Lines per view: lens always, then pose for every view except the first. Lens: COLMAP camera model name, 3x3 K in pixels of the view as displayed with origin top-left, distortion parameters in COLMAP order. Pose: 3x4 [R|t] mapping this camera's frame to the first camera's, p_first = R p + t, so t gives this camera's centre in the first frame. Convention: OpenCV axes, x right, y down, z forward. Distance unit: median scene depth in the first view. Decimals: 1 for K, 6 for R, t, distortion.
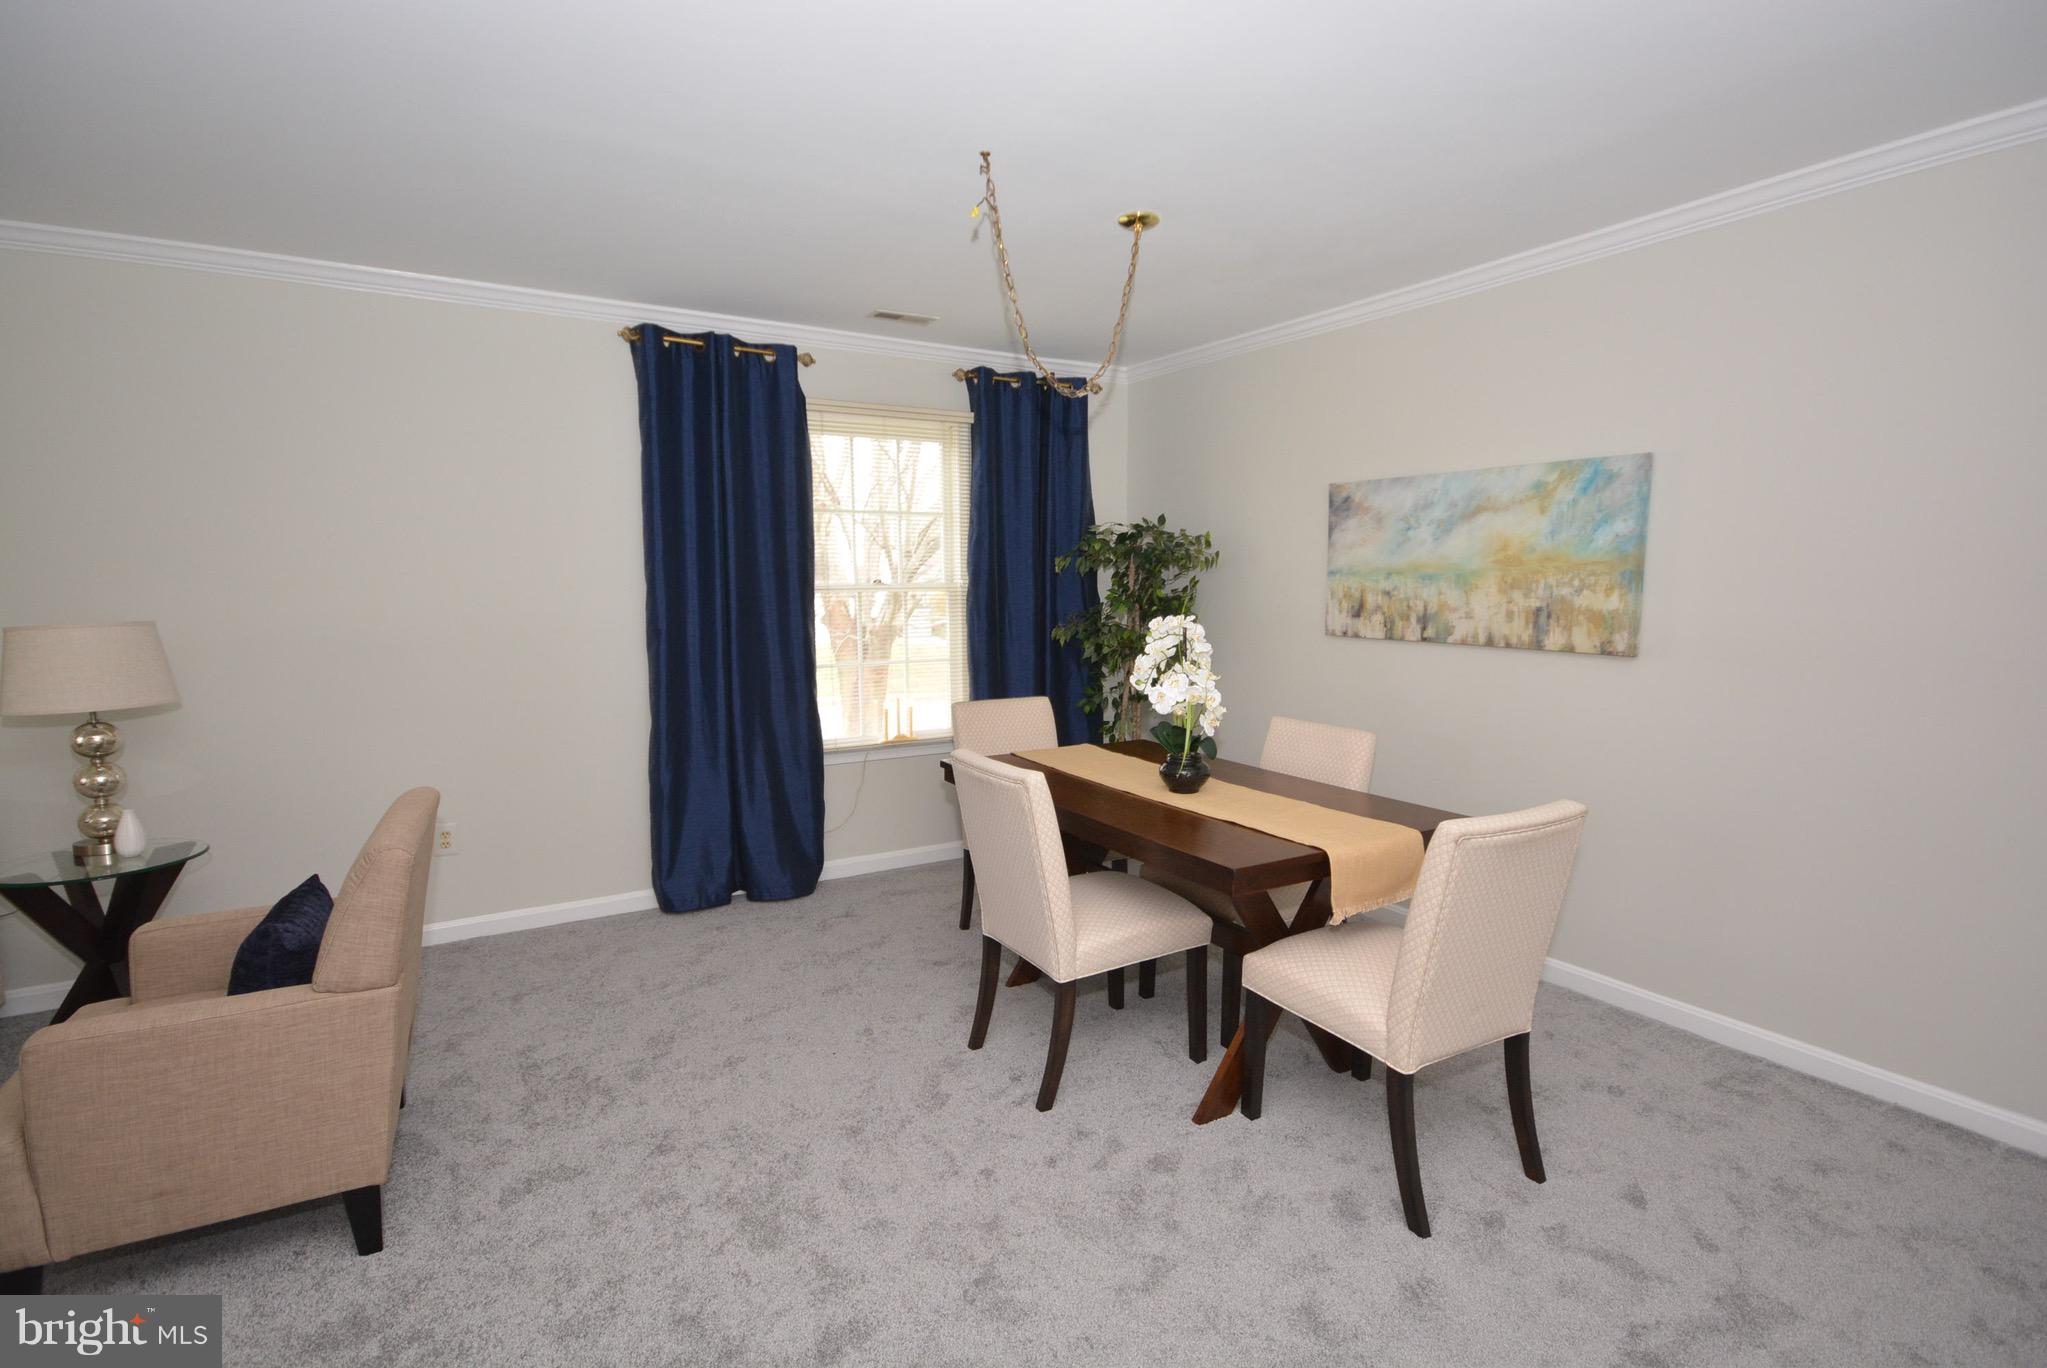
lens RADIAL K [[988.0, 0, 1024.9], [0, 988.0, 693.2], [0, 0, 1]] dist [0.008416, -0.000414]
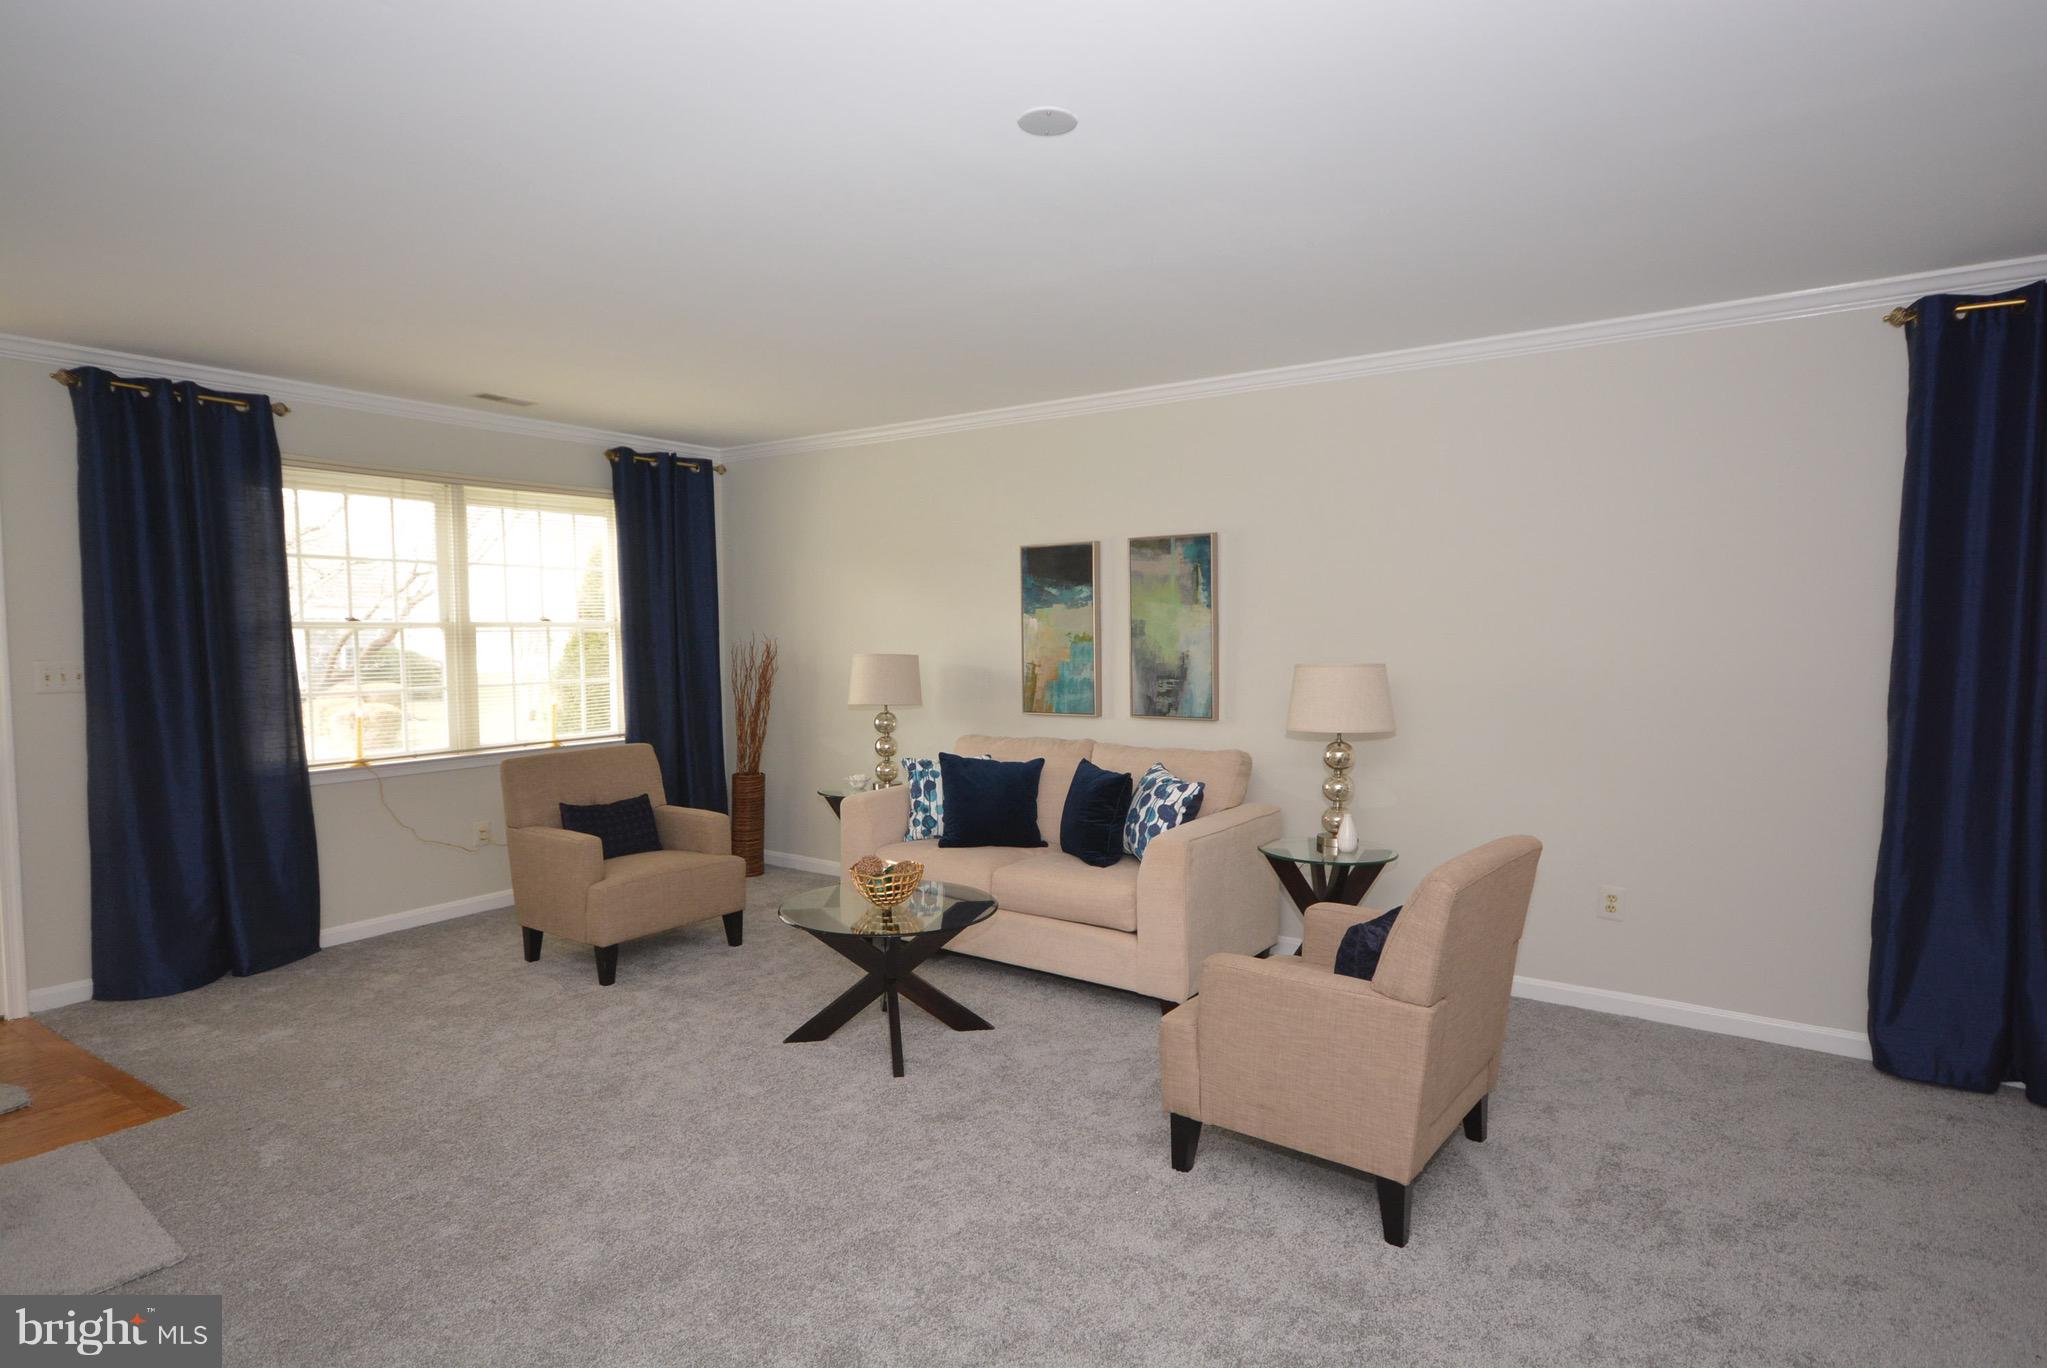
lens RADIAL K [[1097.7, 0, 1024.6], [0, 1097.7, 690.6], [0, 0, 1]] dist [0.011332, 0.003129]
pose [[0.406389, 0.054305, -0.912085, 0.177525], [-0.104694, 0.994425, 0.012560, -0.011077], [0.907682, 0.090386, 0.409809, 0.055958]]
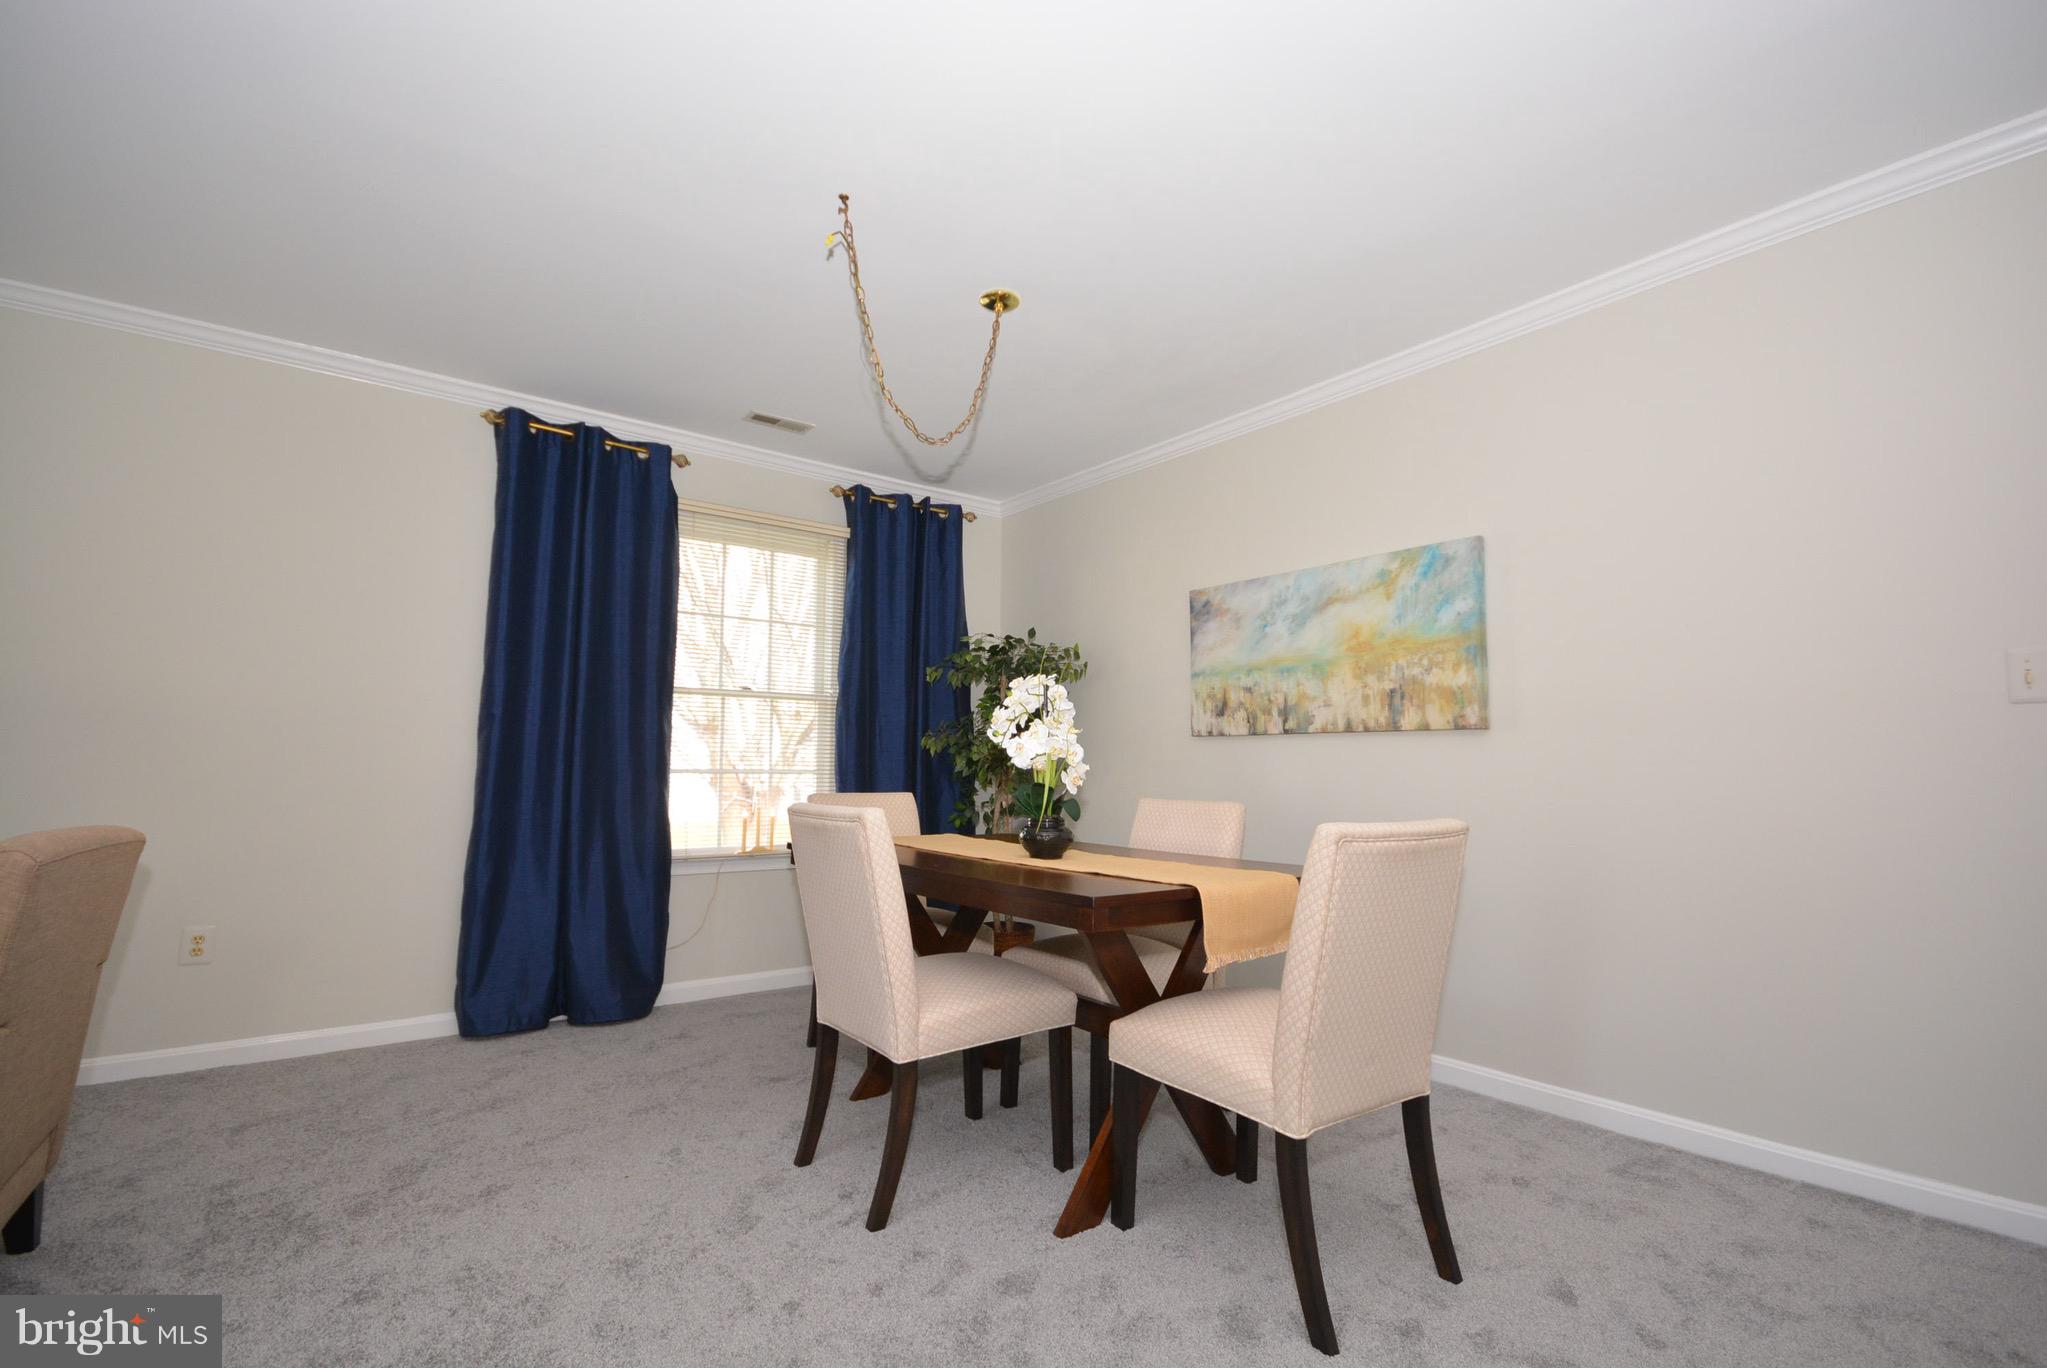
lens RADIAL K [[919.3, 0, 1023.7], [0, 919.3, 691.9], [0, 0, 1]] dist [0.005476, -0.006096]
pose [[0.993900, 0.020882, 0.108291, 0.044201], [0.001432, 0.979384, -0.202005, 0.123679], [-0.110276, 0.200927, 0.973379, 0.137118]]
